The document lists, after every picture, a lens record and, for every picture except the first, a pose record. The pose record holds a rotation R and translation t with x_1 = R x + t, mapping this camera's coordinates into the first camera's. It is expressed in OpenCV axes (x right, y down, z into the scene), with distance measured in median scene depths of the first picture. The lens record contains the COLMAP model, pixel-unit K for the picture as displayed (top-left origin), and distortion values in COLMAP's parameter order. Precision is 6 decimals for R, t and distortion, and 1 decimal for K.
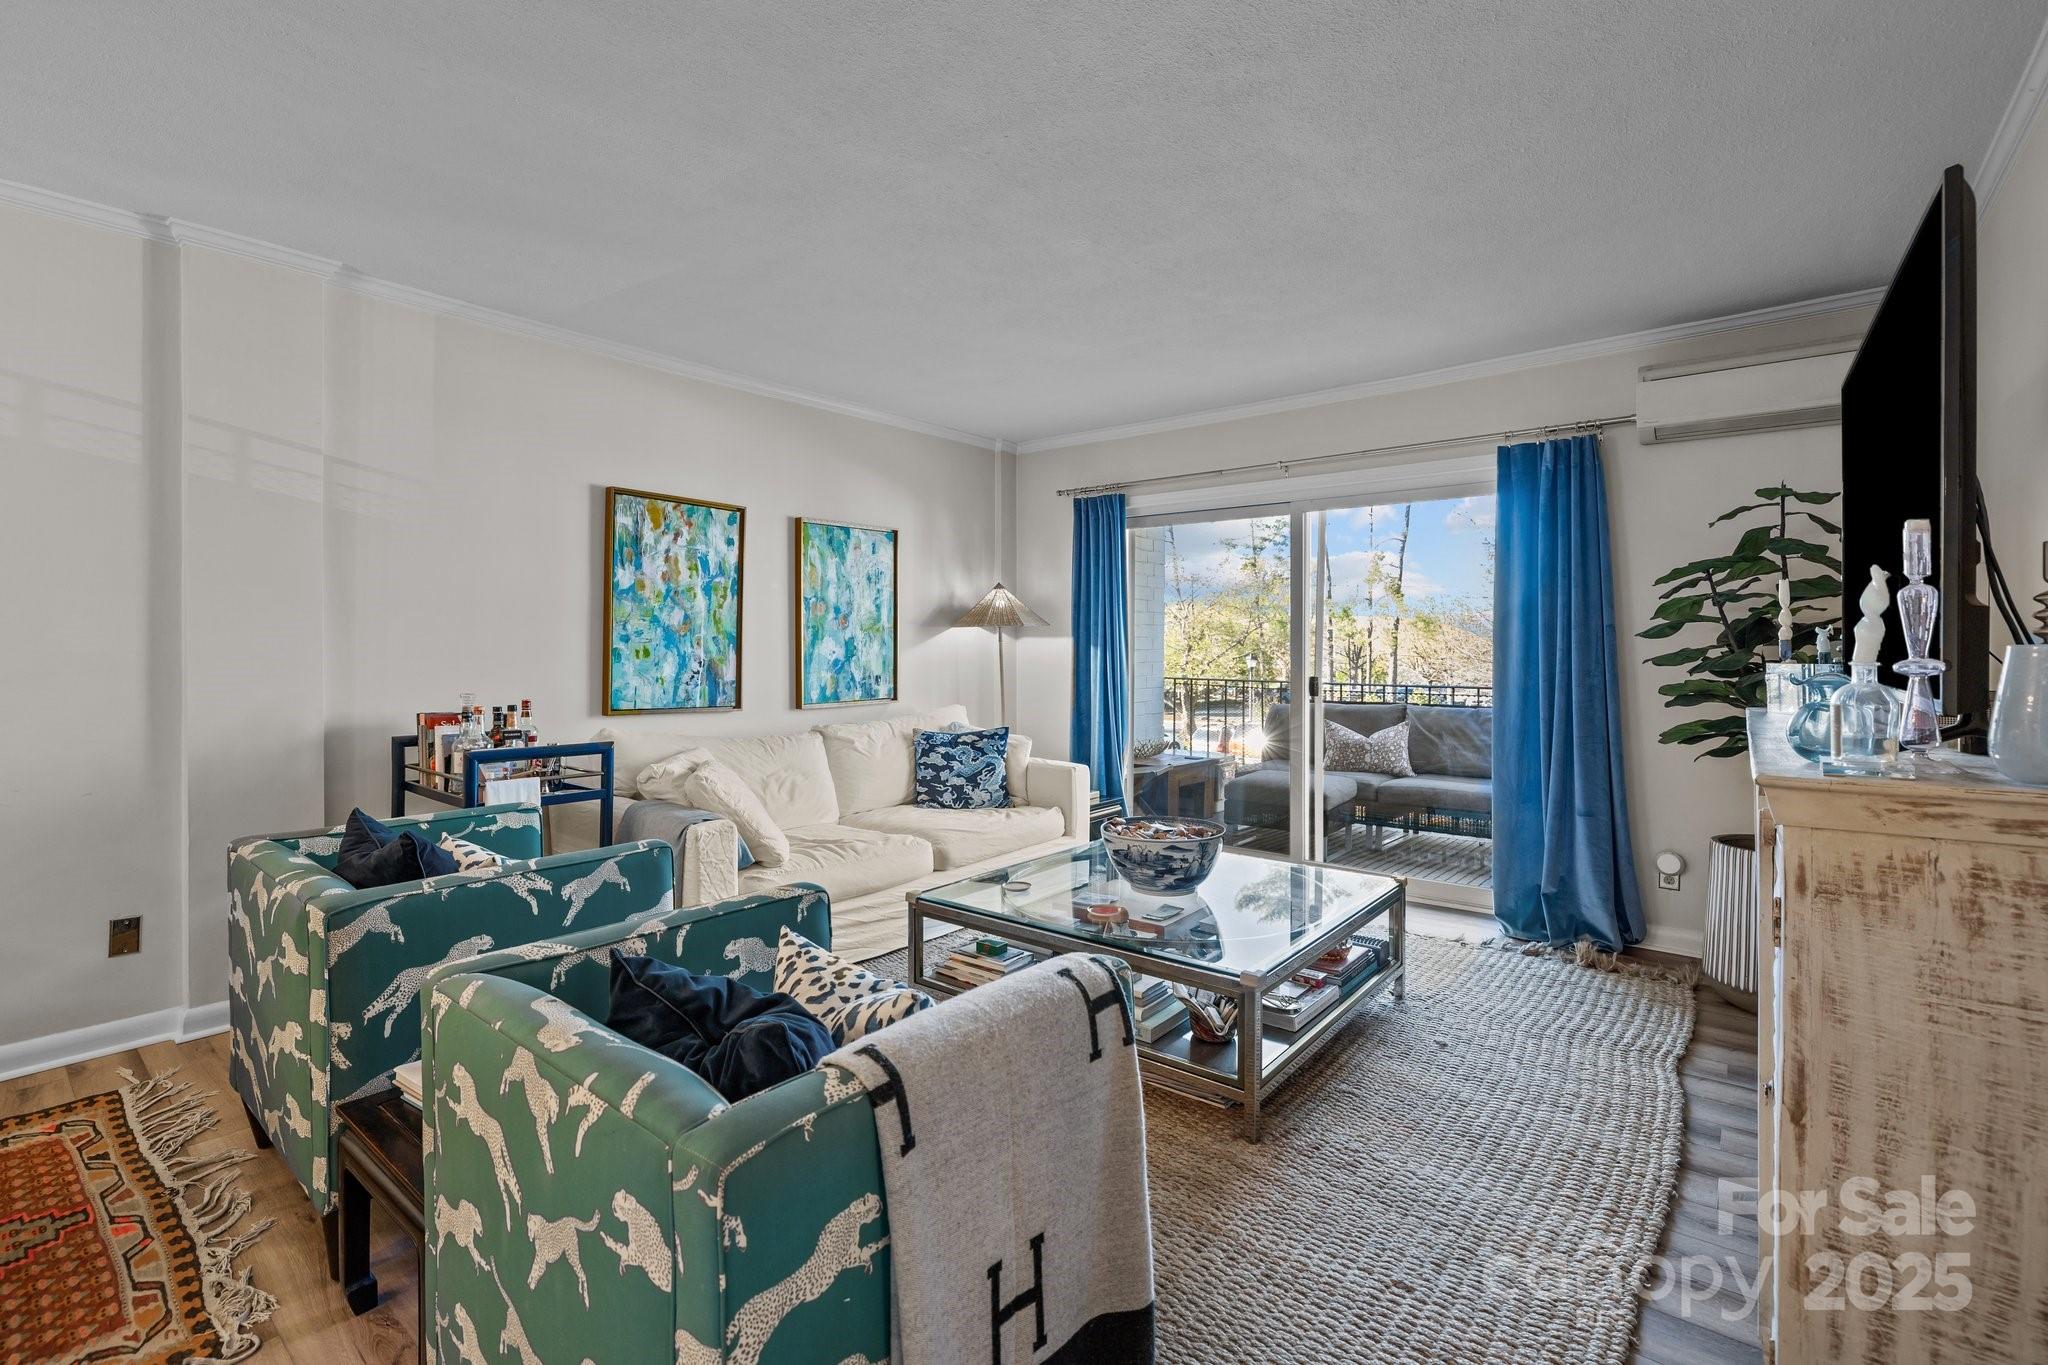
lens RADIAL K [[902.5, 0, 1021.7], [0, 902.5, 659.2], [0, 0, 1]] dist [-0.015683, 0.004060]
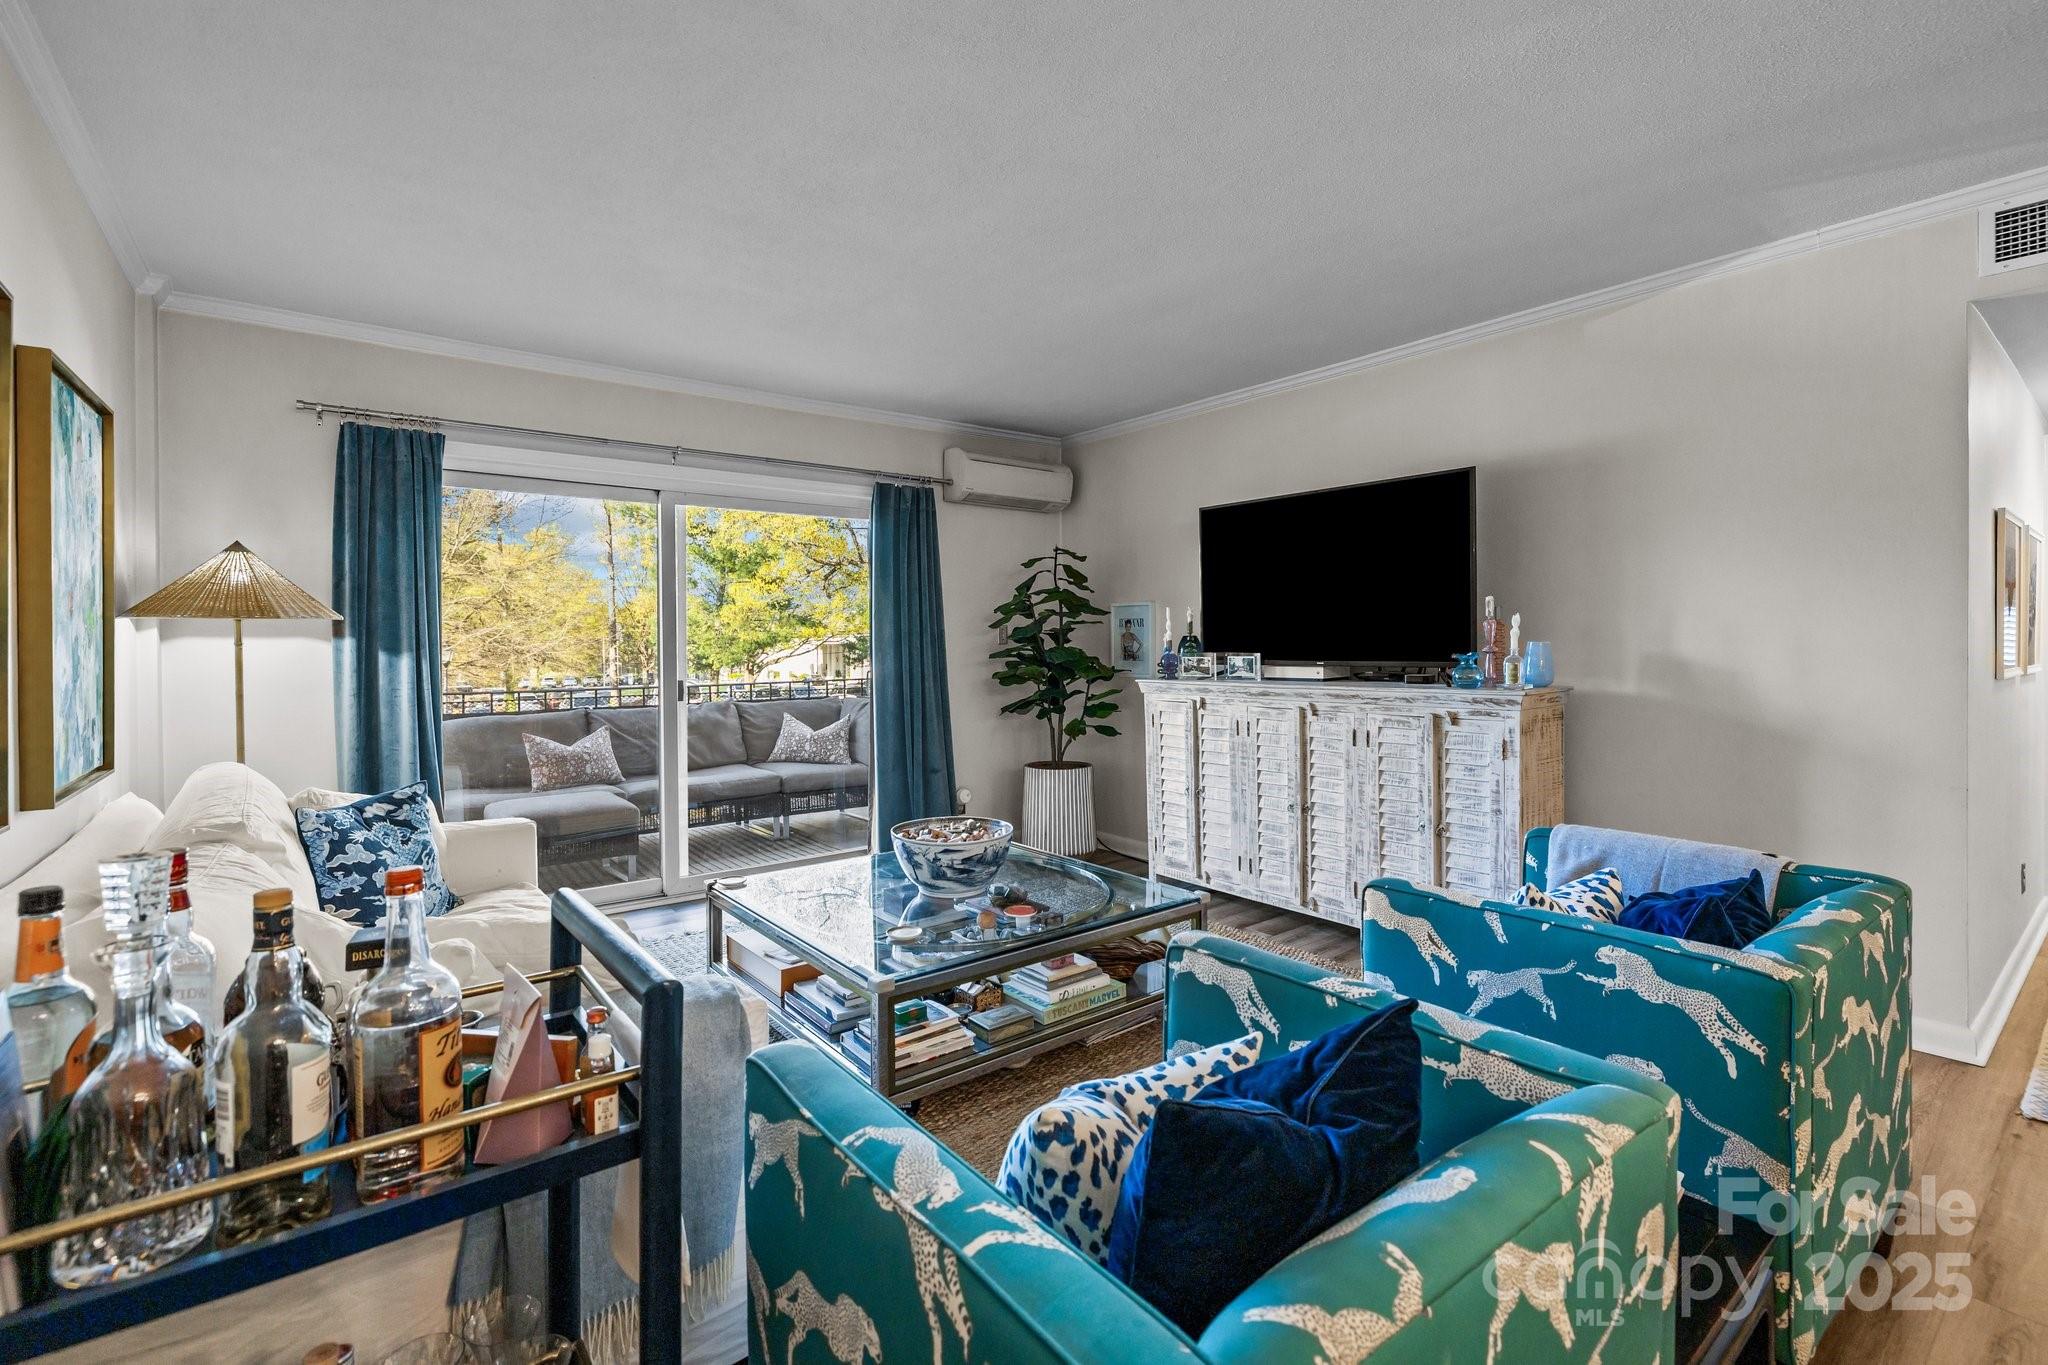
lens RADIAL K [[902.5, 0, 1020.1], [0, 902.5, 655.6], [0, 0, 1]] dist [-0.015683, 0.004060]
pose [[0.220894, -0.017893, 0.975134, -0.543136], [0.023433, 0.999640, 0.013034, -0.010339], [-0.975016, 0.019971, 0.221234, 0.470957]]
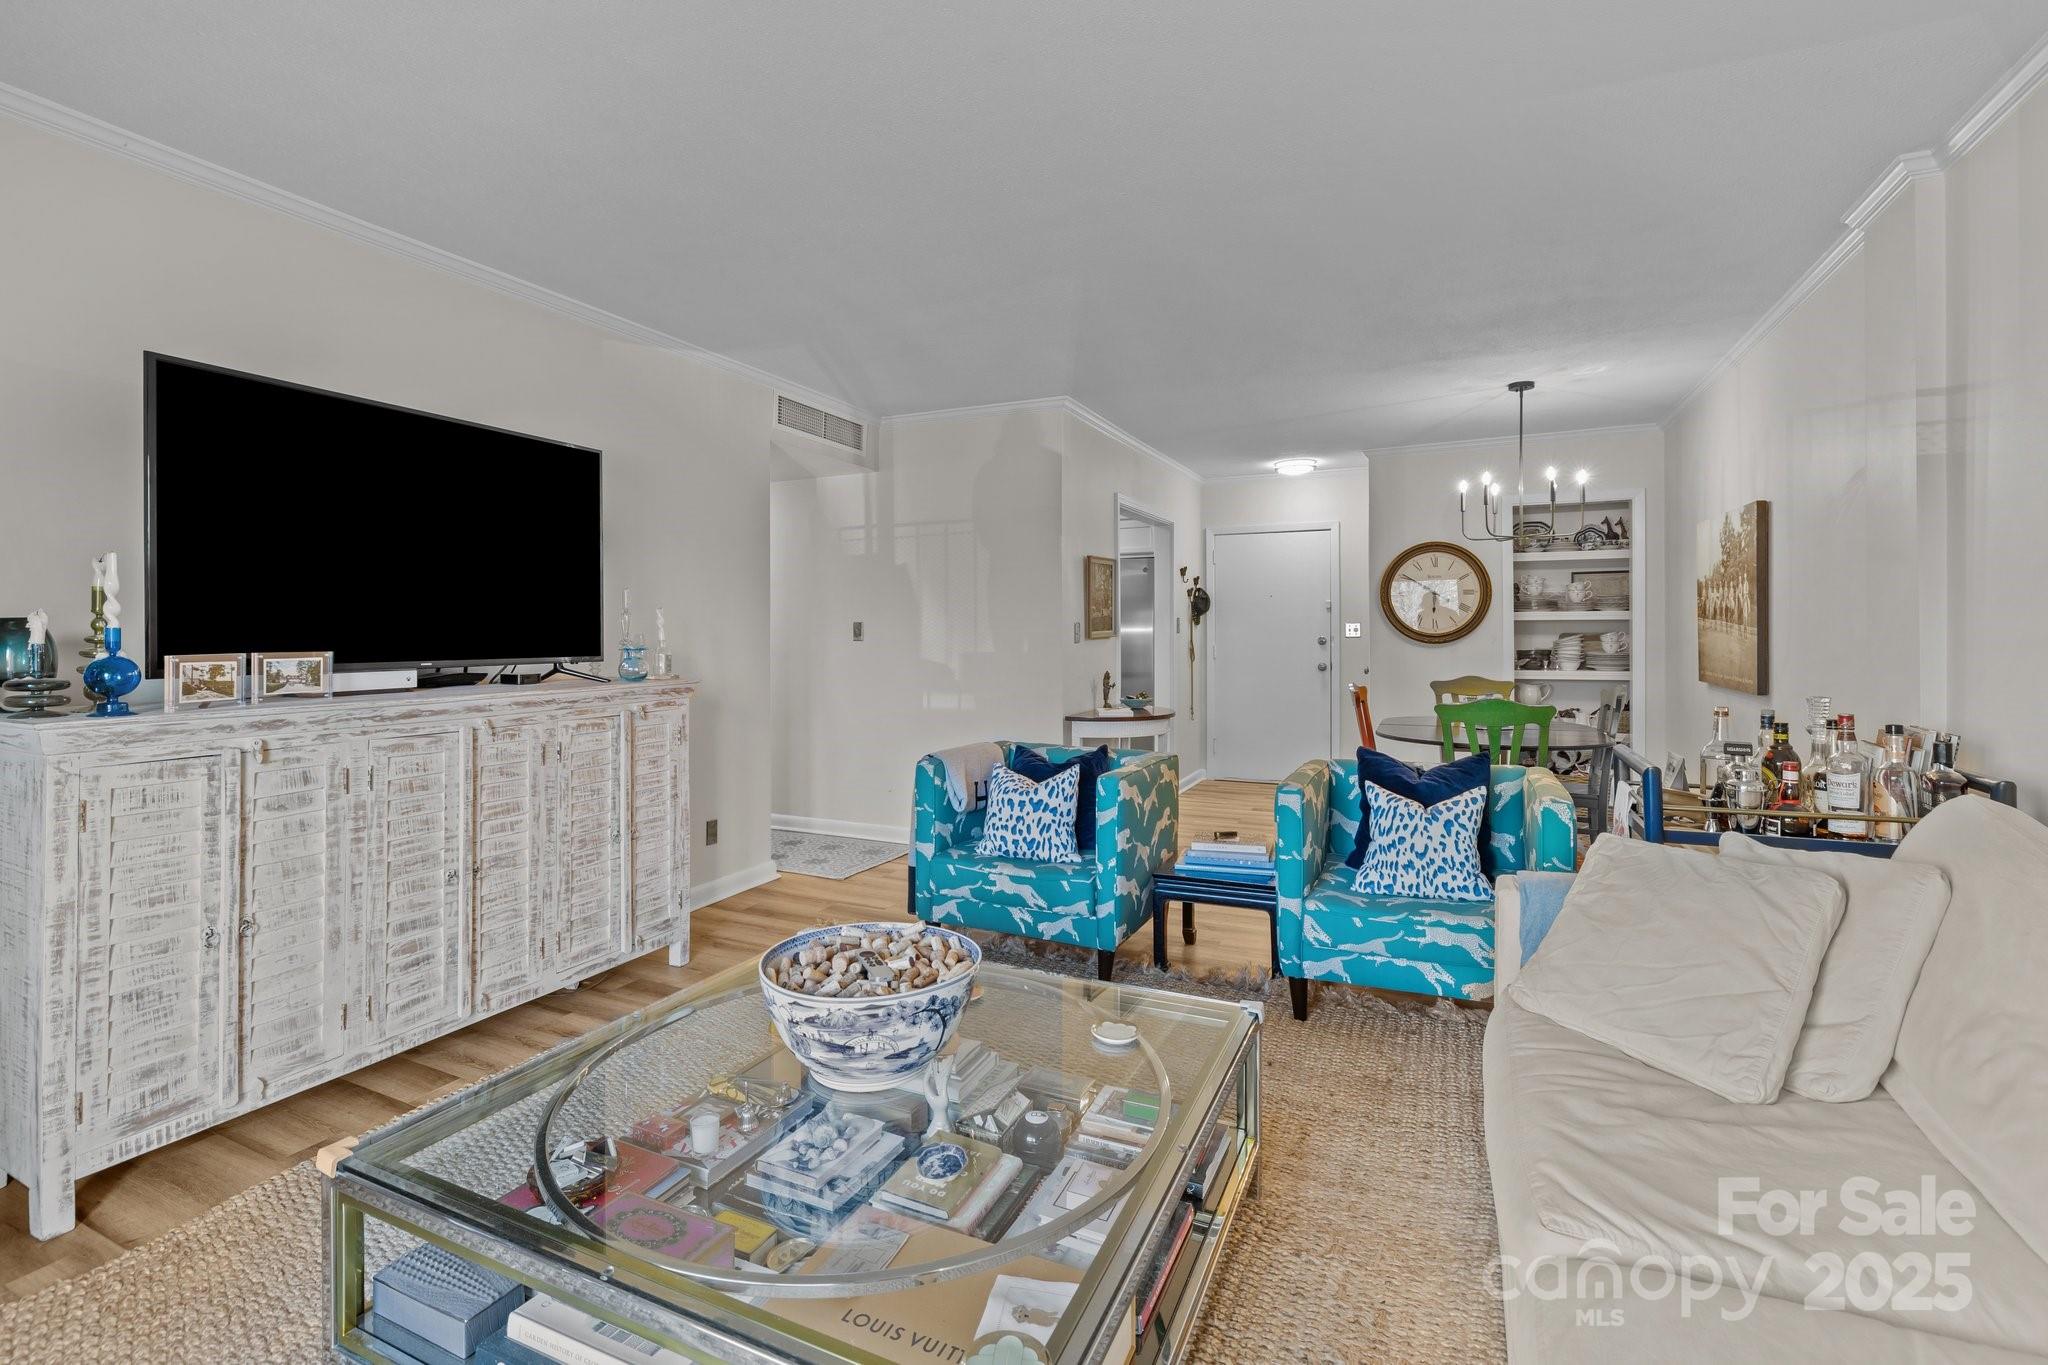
lens RADIAL K [[902.5, 0, 1023.1], [0, 902.5, 629.6], [0, 0, 1]] dist [-0.015683, 0.004060]
pose [[-0.970392, 0.000032, -0.241537, 0.129260], [-0.002599, 0.999941, 0.010572, -0.015133], [0.241523, 0.010887, -0.970334, 1.053173]]
